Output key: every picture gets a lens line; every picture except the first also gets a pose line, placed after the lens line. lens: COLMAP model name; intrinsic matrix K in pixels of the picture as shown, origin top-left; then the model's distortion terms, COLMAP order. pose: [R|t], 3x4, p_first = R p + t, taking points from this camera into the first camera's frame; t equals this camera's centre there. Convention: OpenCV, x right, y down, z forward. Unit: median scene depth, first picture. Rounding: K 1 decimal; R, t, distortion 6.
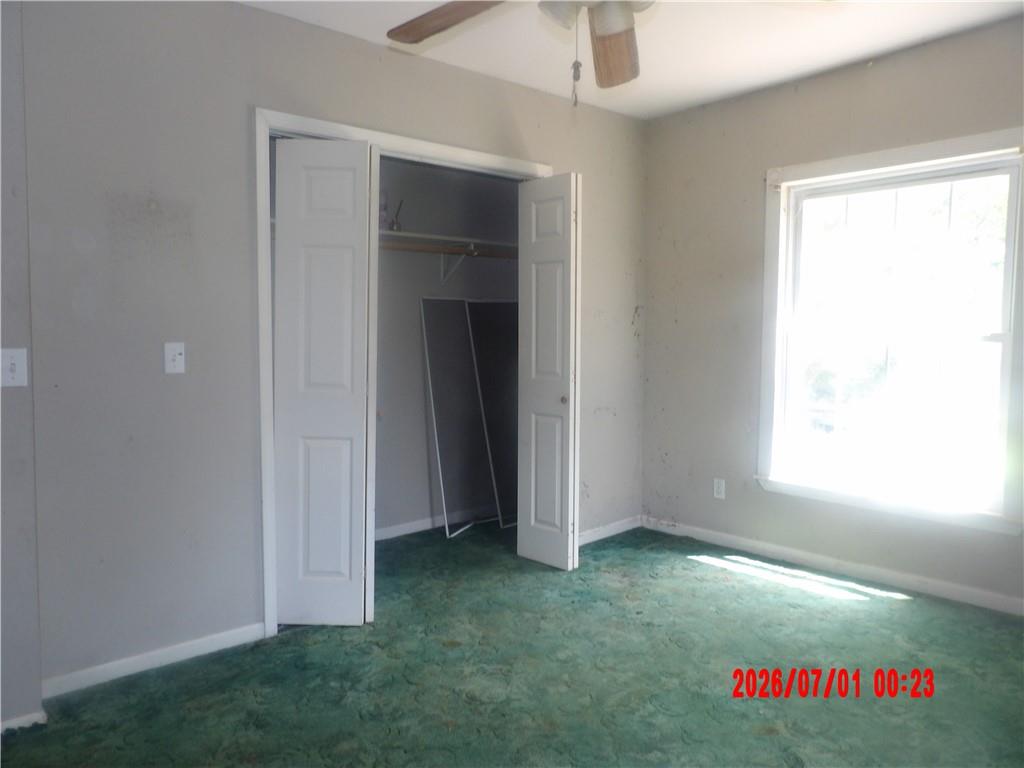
lens RADIAL K [[759.7, 0, 512.0], [0, 759.7, 384.0], [0, 0, 1]] dist [-0.009662, 0.037600]
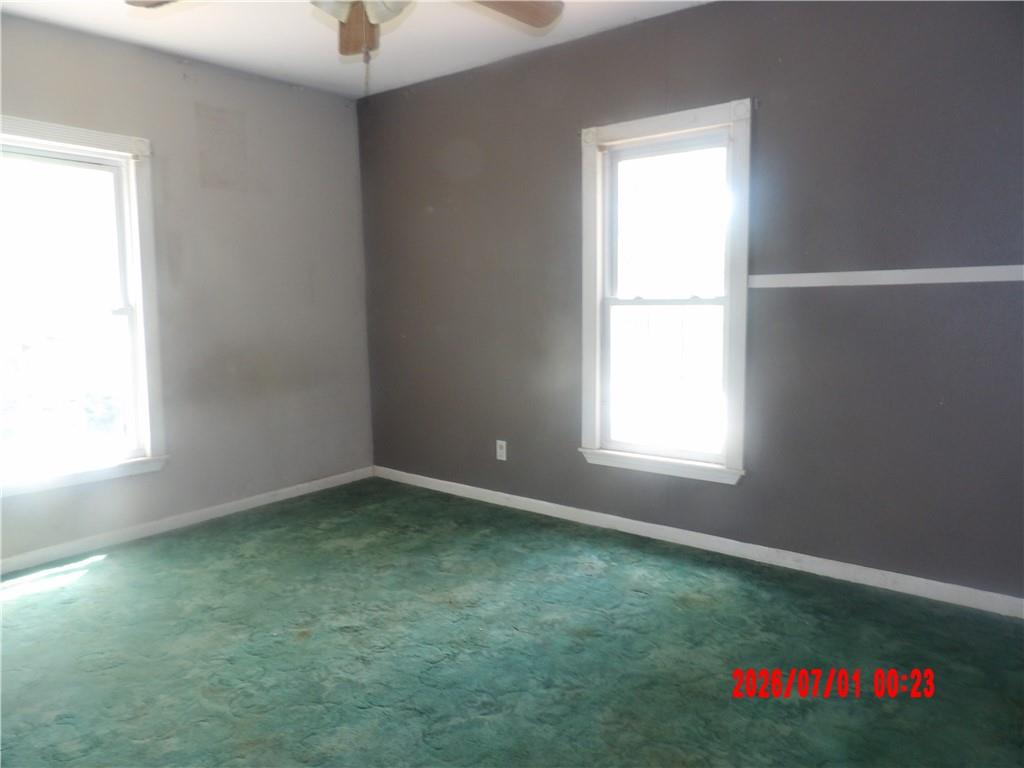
lens RADIAL K [[759.7, 0, 512.0], [0, 759.7, 384.0], [0, 0, 1]] dist [-0.009662, 0.037600]
pose [[-0.153368, -0.107185, 0.982339, -0.705204], [0.089192, 0.988541, 0.121787, -0.044285], [-0.984136, 0.106295, -0.142050, 0.665500]]
